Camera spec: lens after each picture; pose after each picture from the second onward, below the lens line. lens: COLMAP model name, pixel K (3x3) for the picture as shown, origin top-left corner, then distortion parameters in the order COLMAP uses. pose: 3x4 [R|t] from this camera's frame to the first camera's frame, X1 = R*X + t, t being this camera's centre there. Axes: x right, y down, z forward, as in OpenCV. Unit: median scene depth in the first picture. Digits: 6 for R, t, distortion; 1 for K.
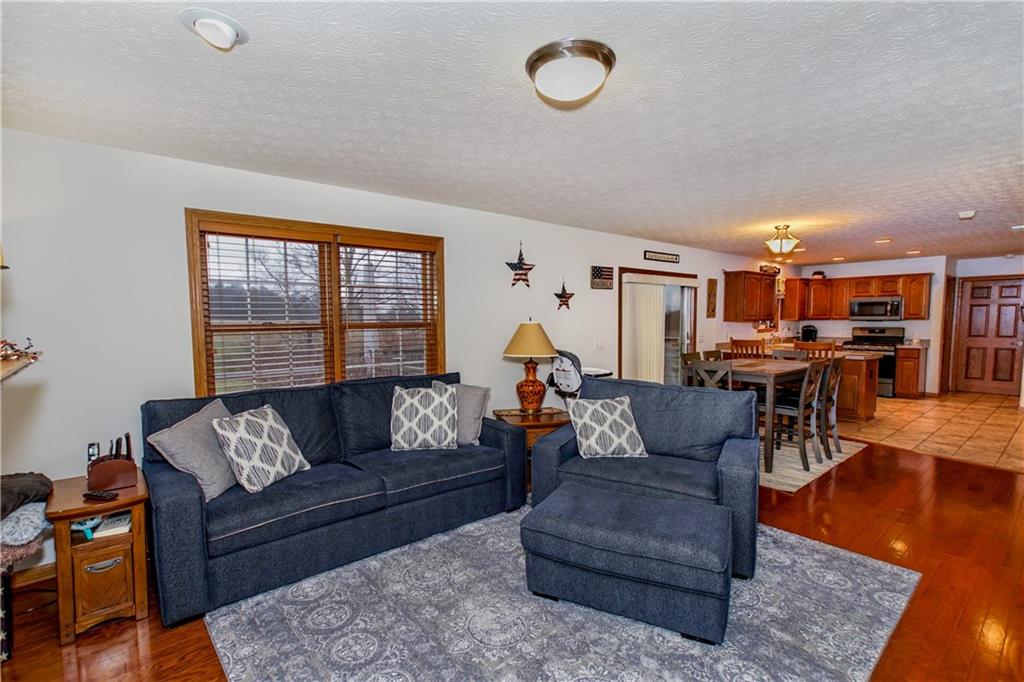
lens RADIAL K [[483.6, 0, 505.0], [0, 483.6, 354.5], [0, 0, 1]] dist [-0.010711, 0.020010]
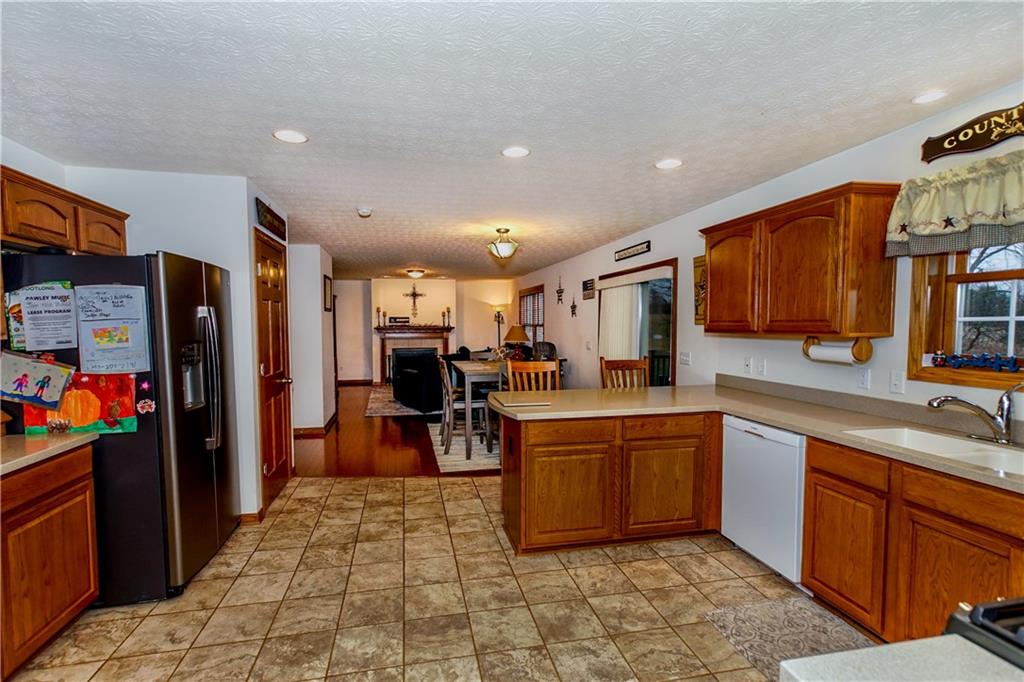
lens RADIAL K [[483.6, 0, 505.0], [0, 483.6, 354.5], [0, 0, 1]] dist [-0.010711, 0.020010]
pose [[-0.471927, 0.066417, -0.879132, 0.917416], [-0.059017, 0.992542, 0.106665, -0.078448], [0.879660, 0.102222, -0.464488, 0.945087]]
